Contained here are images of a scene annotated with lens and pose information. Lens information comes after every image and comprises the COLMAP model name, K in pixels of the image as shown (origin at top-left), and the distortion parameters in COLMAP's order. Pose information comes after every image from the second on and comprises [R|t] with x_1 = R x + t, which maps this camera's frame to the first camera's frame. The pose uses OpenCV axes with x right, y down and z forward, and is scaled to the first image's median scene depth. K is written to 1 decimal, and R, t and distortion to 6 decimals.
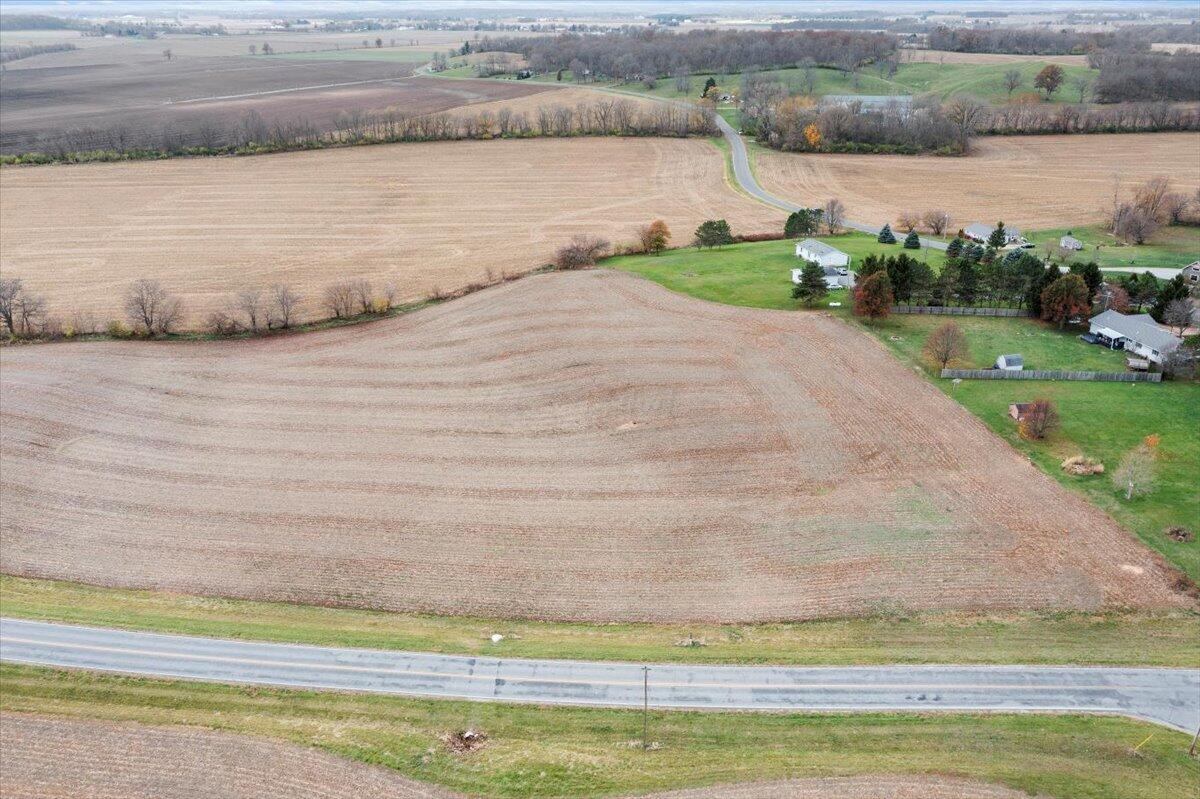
lens RADIAL K [[962.6, 0, 600.8], [0, 962.6, 395.4], [0, 0, 1]] dist [0.003202, 0.006908]
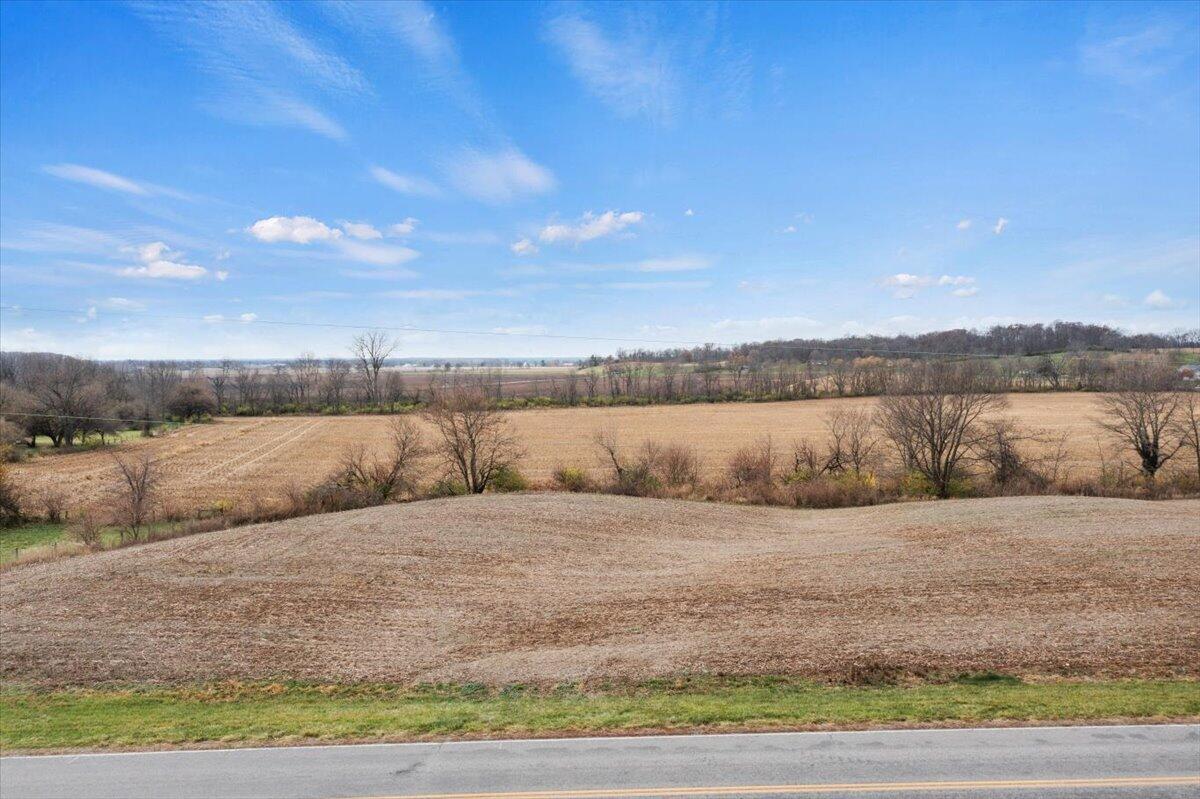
lens RADIAL K [[962.6, 0, 600.8], [0, 962.6, 395.4], [0, 0, 1]] dist [0.003202, 0.006908]
pose [[0.995238, -0.008077, 0.097138, -1.156873], [0.040854, 0.939370, -0.340464, 0.056250], [-0.088499, 0.342811, 0.935226, 0.422991]]
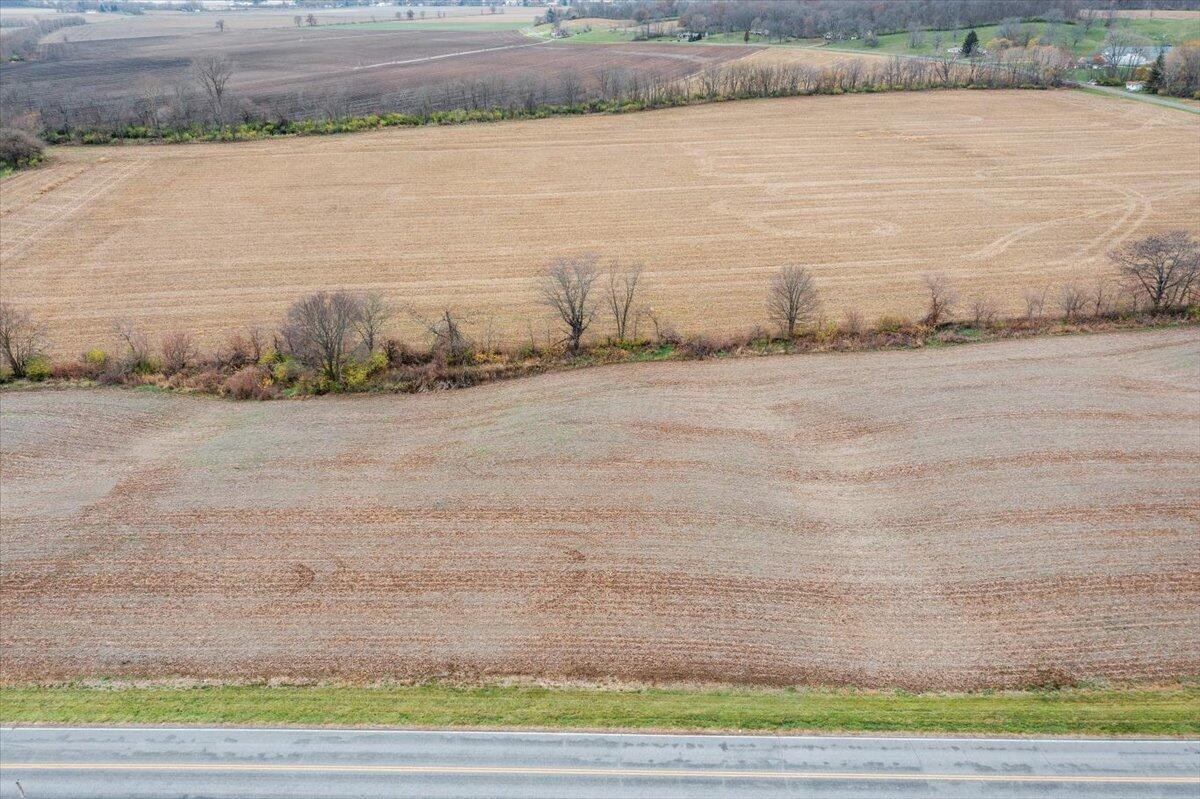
lens RADIAL K [[962.6, 0, 600.8], [0, 962.6, 395.4], [0, 0, 1]] dist [0.003202, 0.006908]
pose [[0.996168, -0.038860, 0.078348, -0.906831], [0.037556, 0.999132, 0.018043, -0.022682], [-0.078982, -0.015032, 0.996763, 0.260948]]
